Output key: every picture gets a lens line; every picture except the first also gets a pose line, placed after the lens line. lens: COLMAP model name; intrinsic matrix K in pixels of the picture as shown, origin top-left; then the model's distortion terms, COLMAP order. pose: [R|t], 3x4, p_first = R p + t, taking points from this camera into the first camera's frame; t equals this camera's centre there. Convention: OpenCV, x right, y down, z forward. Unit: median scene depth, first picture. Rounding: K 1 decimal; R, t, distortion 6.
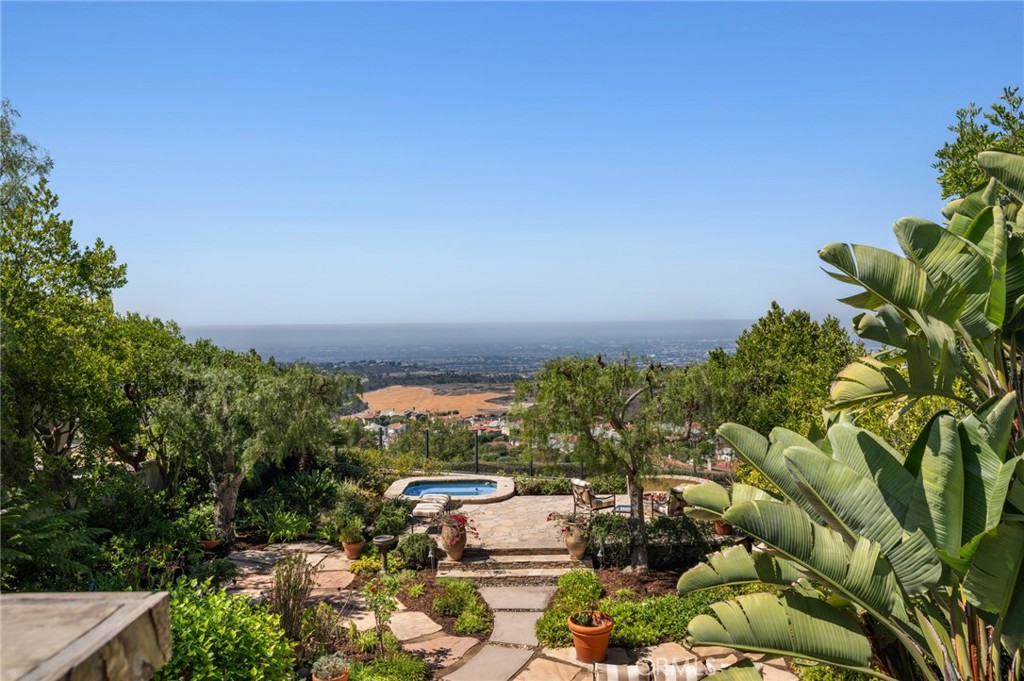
lens RADIAL K [[719.0, 0, 513.0], [0, 719.0, 361.2], [0, 0, 1]] dist [-0.003011, 0.000095]
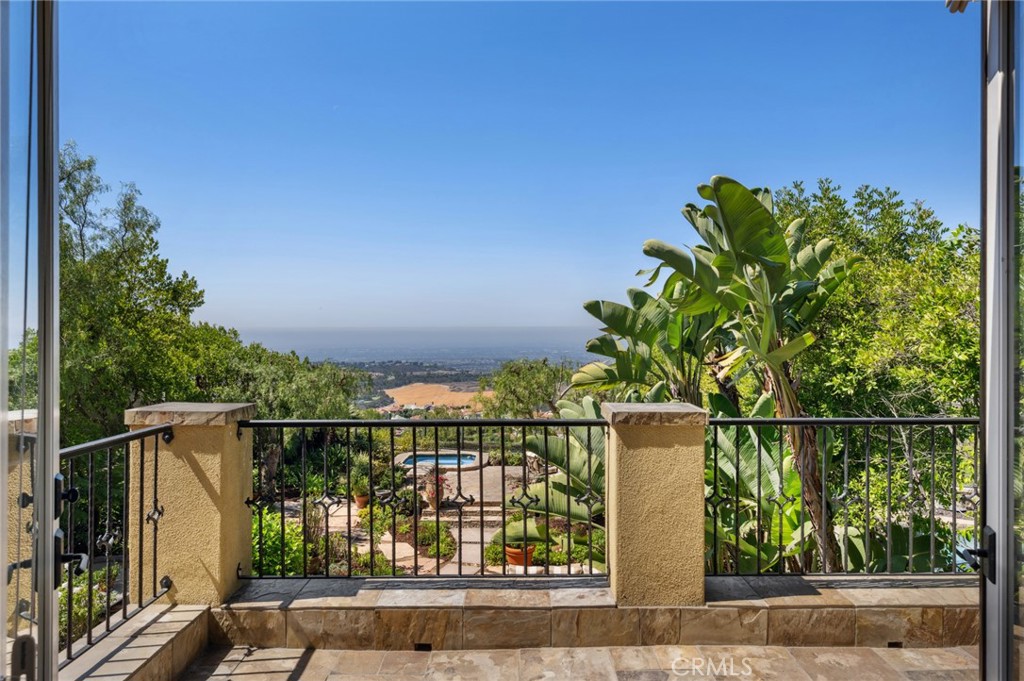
lens RADIAL K [[687.5, 0, 512.0], [0, 687.5, 340.5], [0, 0, 1]] dist [-0.001923, -0.001405]
pose [[0.998845, 0.011143, -0.046734, 0.110542], [-0.012667, 0.999394, -0.032434, -0.000228], [0.046344, 0.032988, 0.998381, -0.269718]]
